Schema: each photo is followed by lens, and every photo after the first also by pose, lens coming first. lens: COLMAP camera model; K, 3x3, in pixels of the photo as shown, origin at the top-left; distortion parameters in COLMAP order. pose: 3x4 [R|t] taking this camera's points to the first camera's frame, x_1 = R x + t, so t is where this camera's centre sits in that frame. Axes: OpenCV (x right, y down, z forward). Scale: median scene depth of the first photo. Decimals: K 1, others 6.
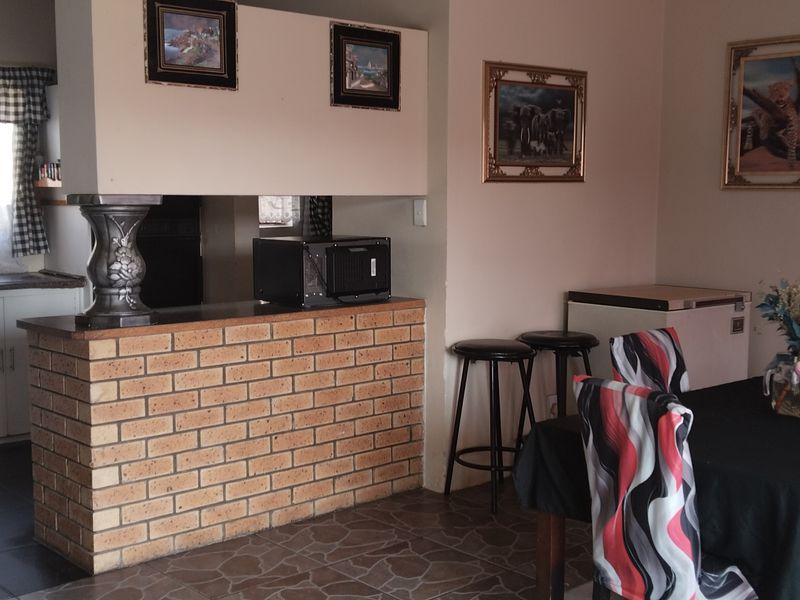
lens RADIAL K [[1044.8, 0, 400.0], [0, 1044.8, 300.0], [0, 0, 1]] dist [0.206207, -0.587056]
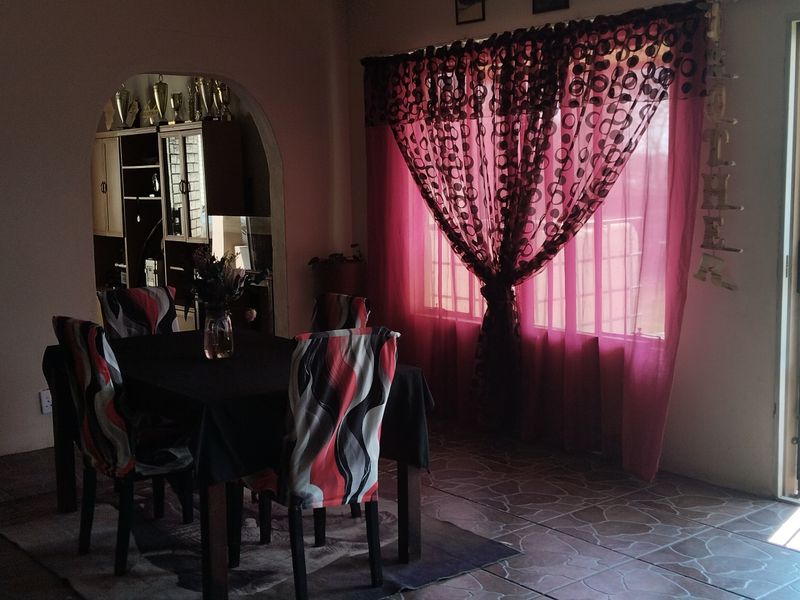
lens RADIAL K [[1044.8, 0, 400.0], [0, 1044.8, 300.0], [0, 0, 1]] dist [0.206207, -0.587056]
pose [[0.048116, -0.115277, 0.992167, -0.531802], [0.121079, 0.986666, 0.108766, -0.043260], [-0.991476, 0.114898, 0.061432, 0.448843]]
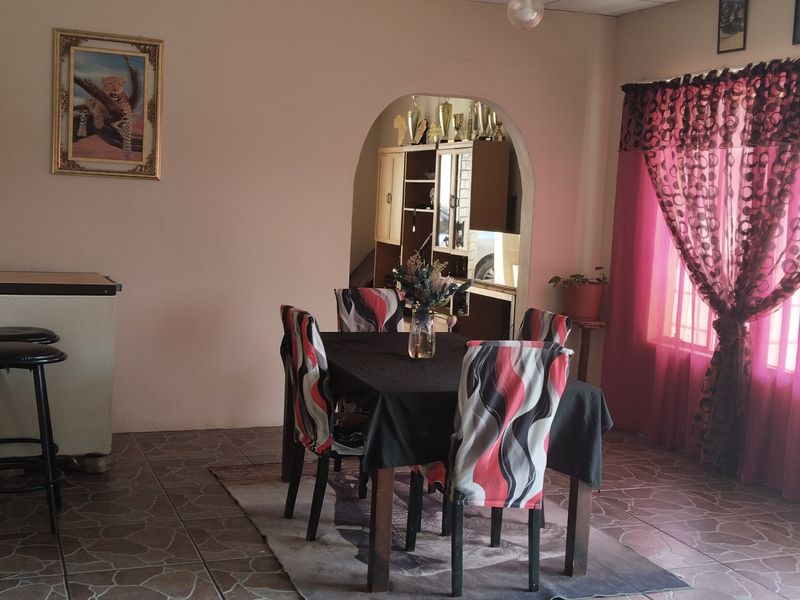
lens RADIAL K [[1044.8, 0, 400.0], [0, 1044.8, 300.0], [0, 0, 1]] dist [0.206207, -0.587056]
pose [[0.346565, -0.077390, 0.934828, -0.557652], [0.050782, 0.996677, 0.063685, -0.032963], [-0.936650, 0.025401, 0.349343, 0.355446]]
